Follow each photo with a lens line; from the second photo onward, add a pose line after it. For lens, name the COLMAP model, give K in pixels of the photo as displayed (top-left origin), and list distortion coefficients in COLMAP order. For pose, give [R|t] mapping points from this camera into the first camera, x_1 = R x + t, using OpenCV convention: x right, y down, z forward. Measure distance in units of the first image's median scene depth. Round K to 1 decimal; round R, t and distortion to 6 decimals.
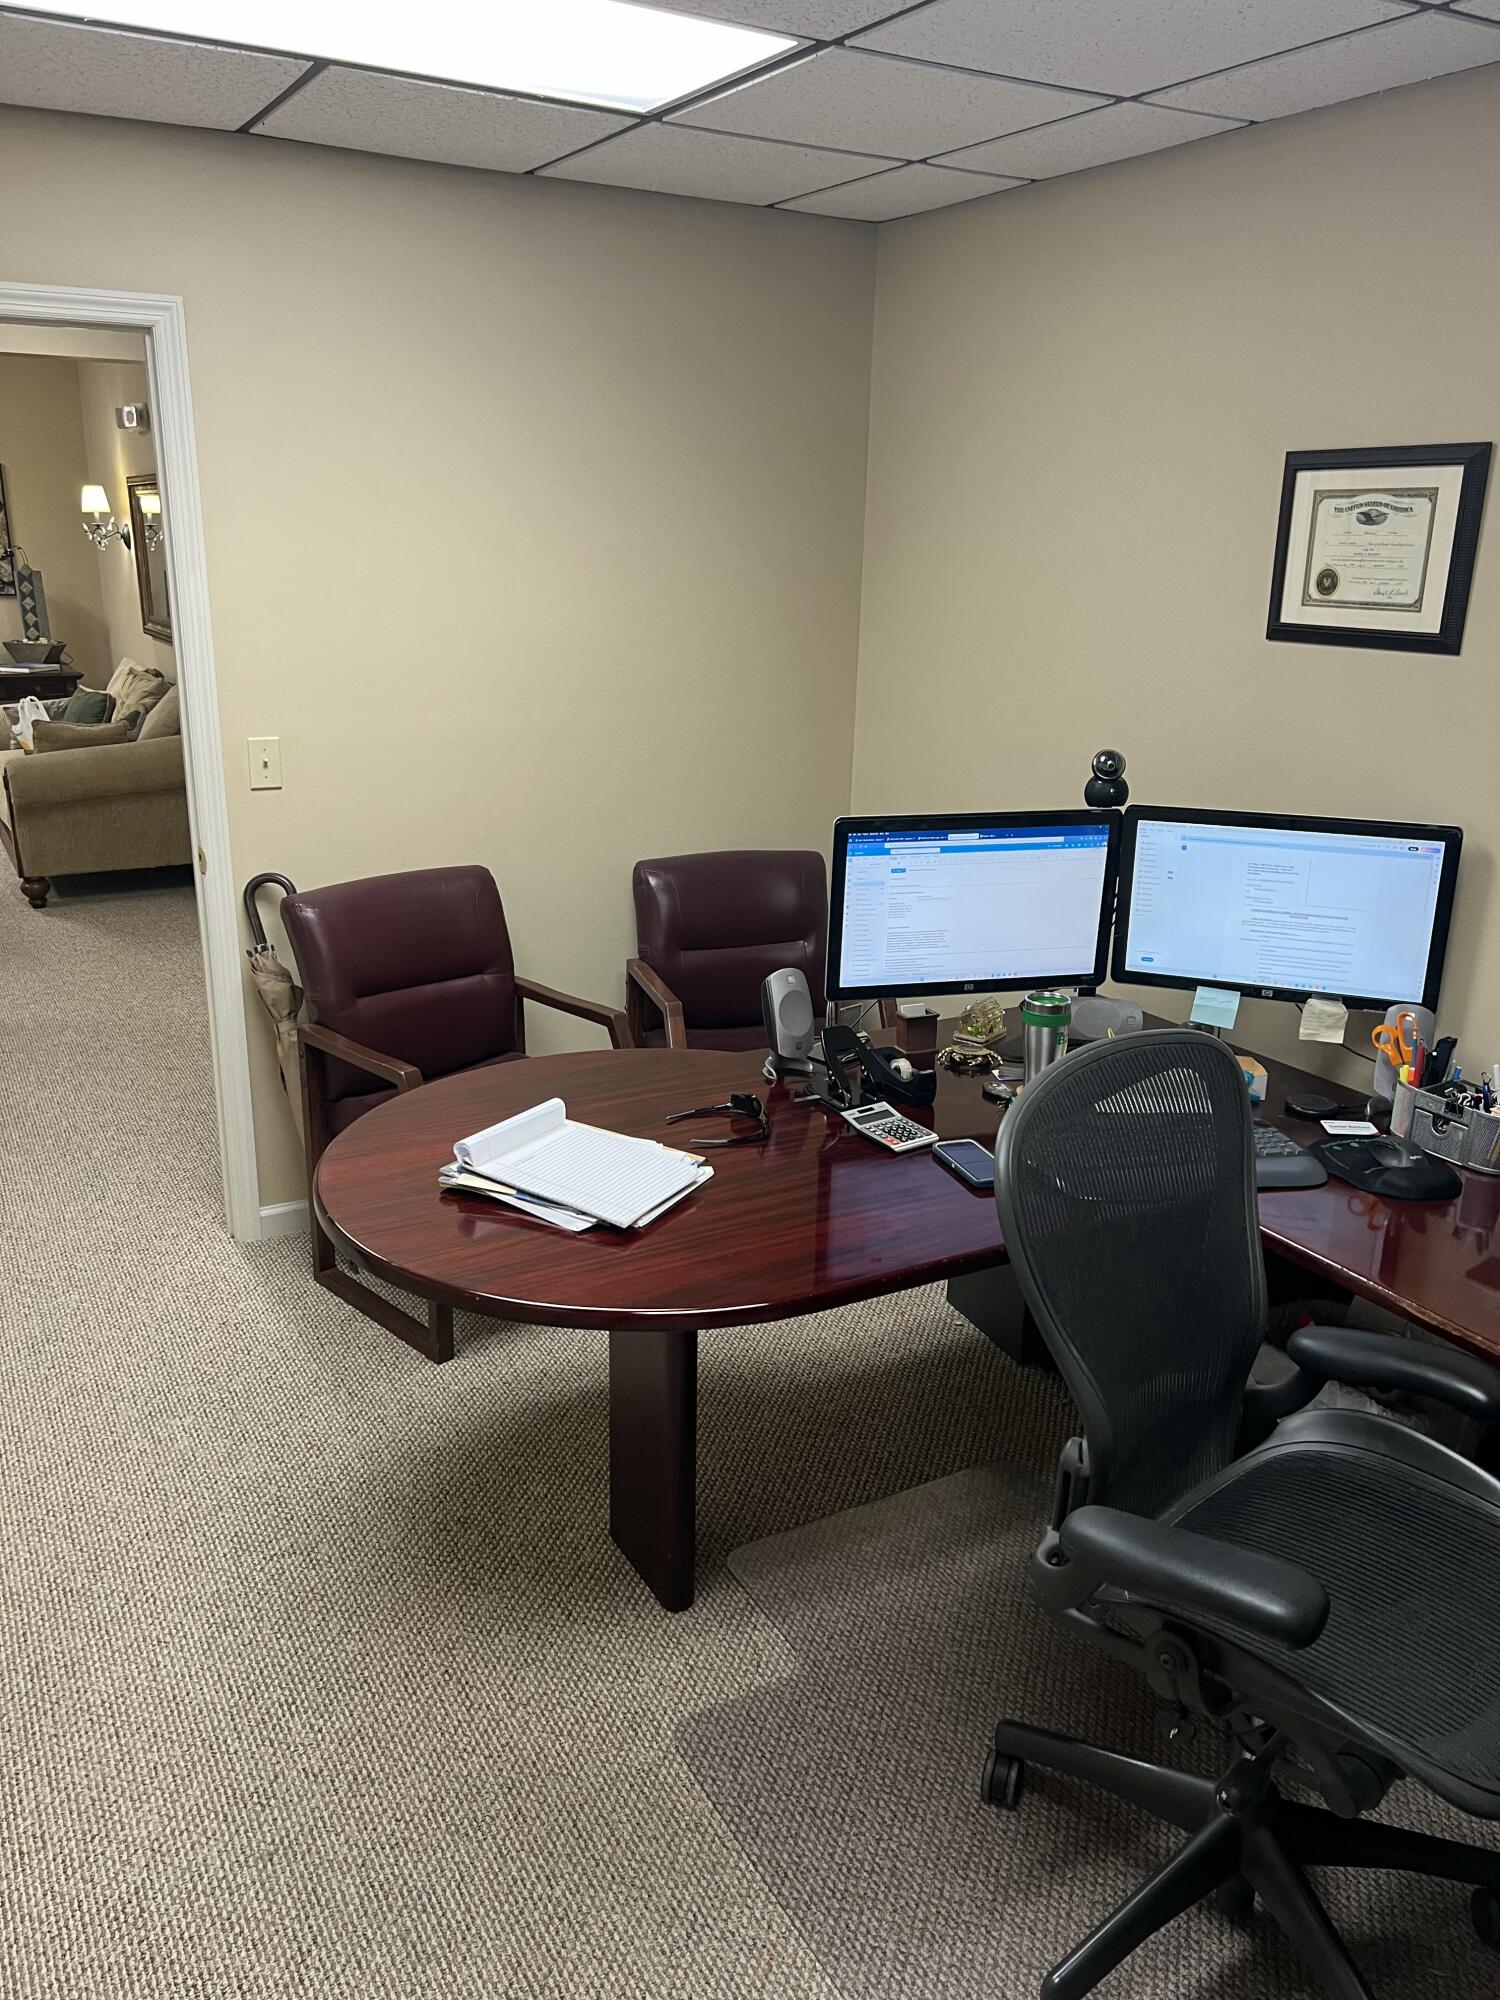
lens RADIAL K [[1506.9, 0, 746.2], [0, 1506.9, 1004.3], [0, 0, 1]] dist [0.014928, -0.001479]
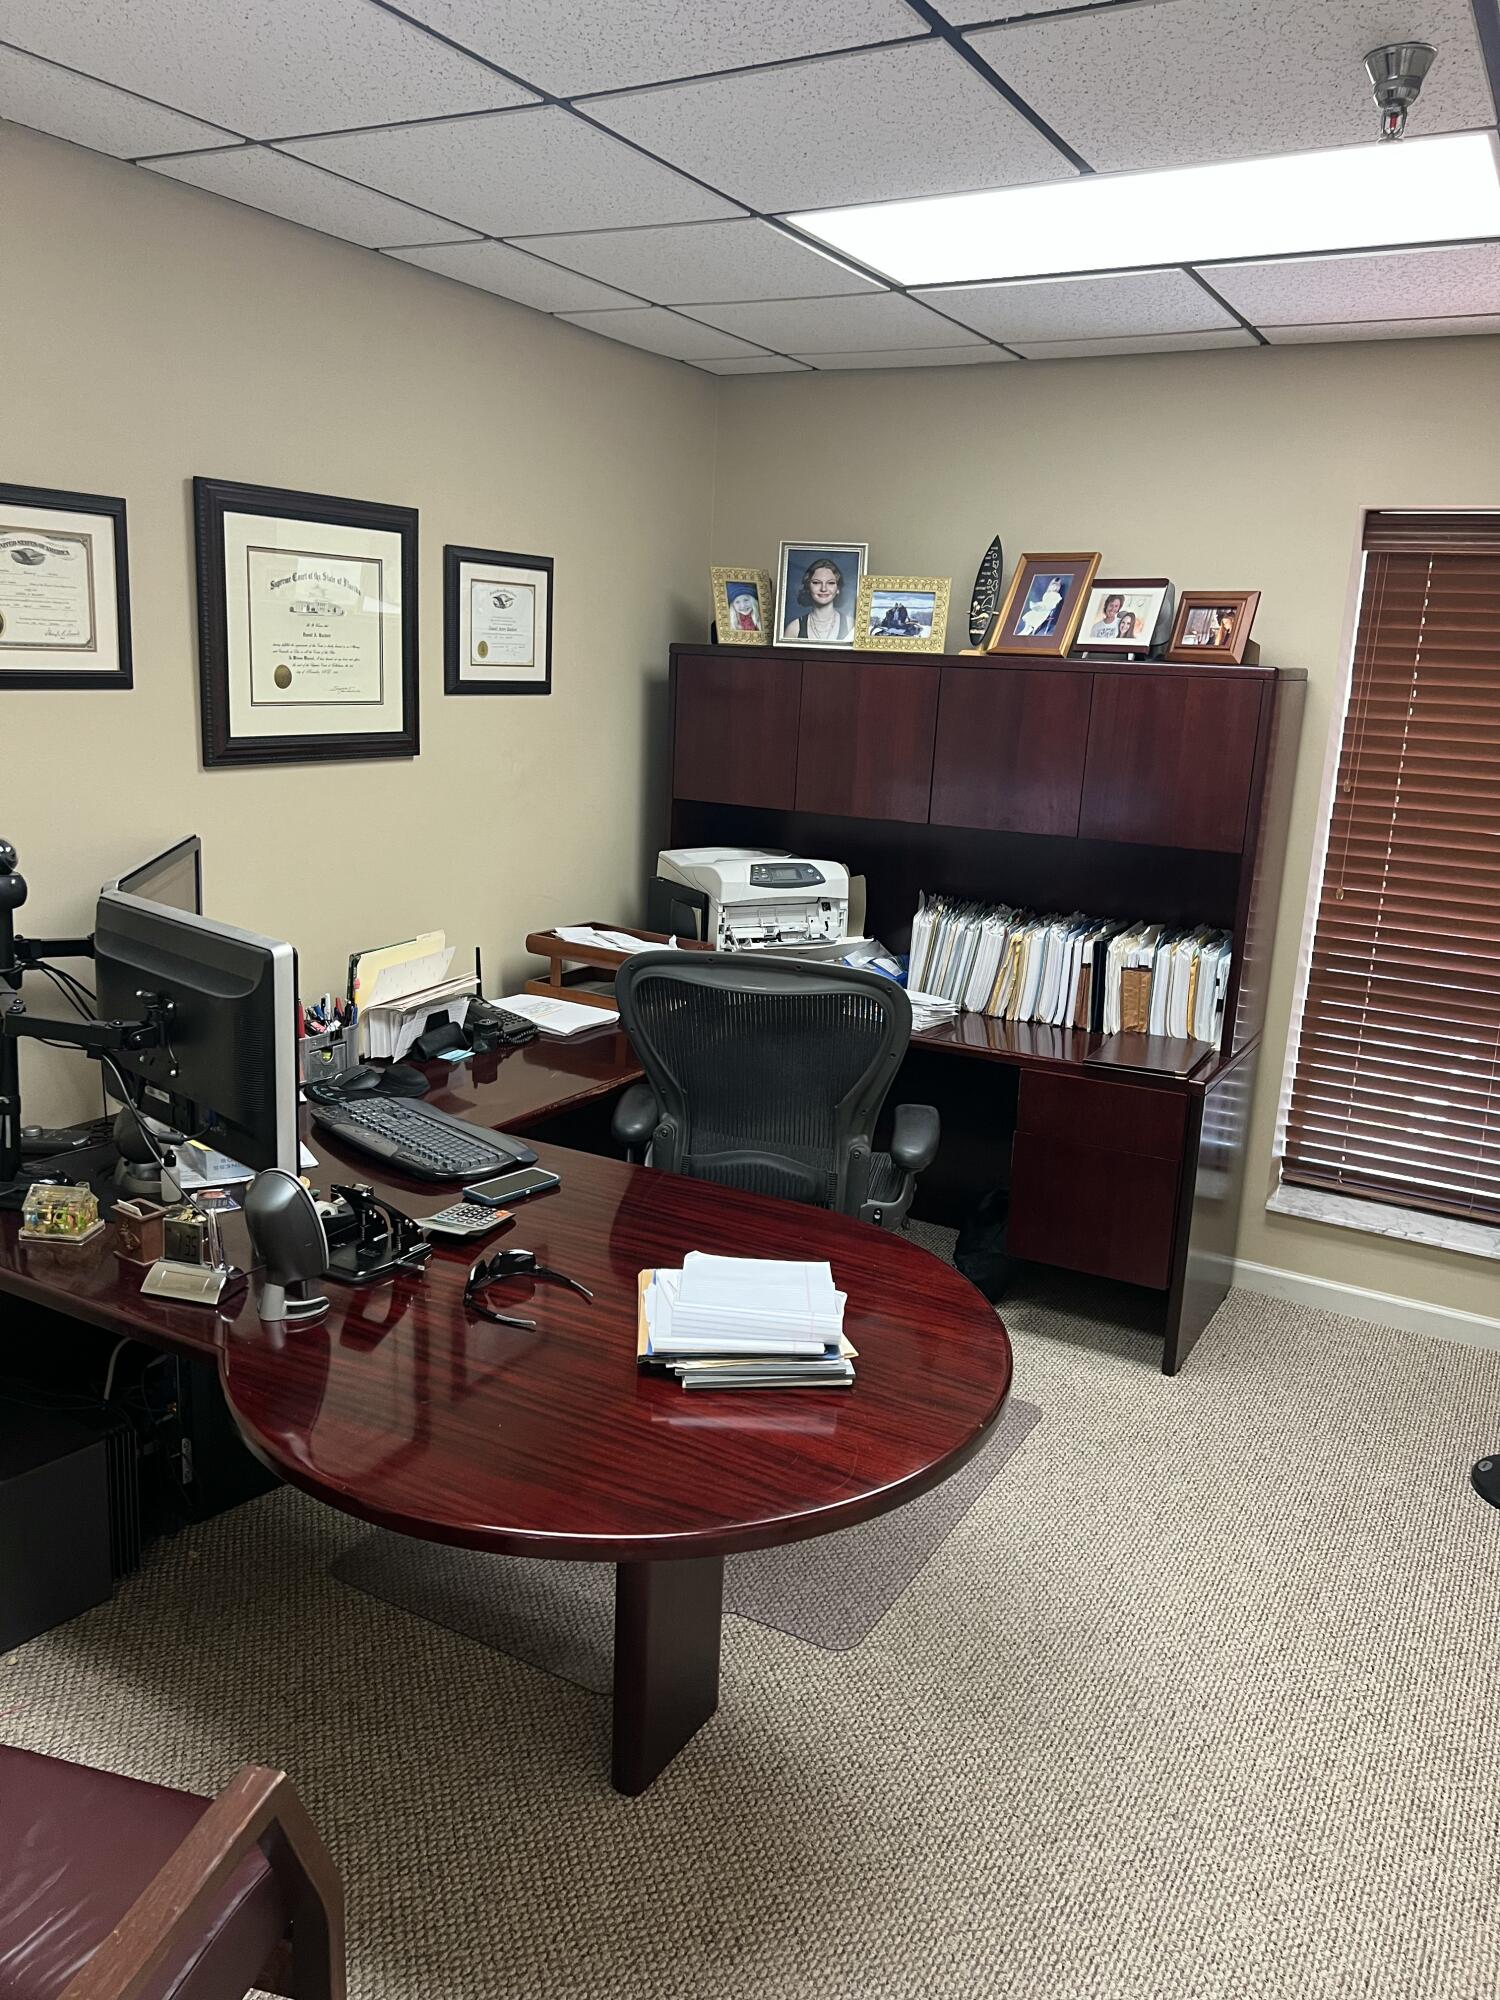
lens RADIAL K [[1506.9, 0, 746.1], [0, 1506.9, 999.3], [0, 0, 1]] dist [0.014928, -0.001479]
pose [[-0.499873, -0.235652, 0.833424, -0.845603], [0.208032, 0.901434, 0.379656, -0.412265], [-0.840743, 0.363159, -0.401580, 1.345164]]
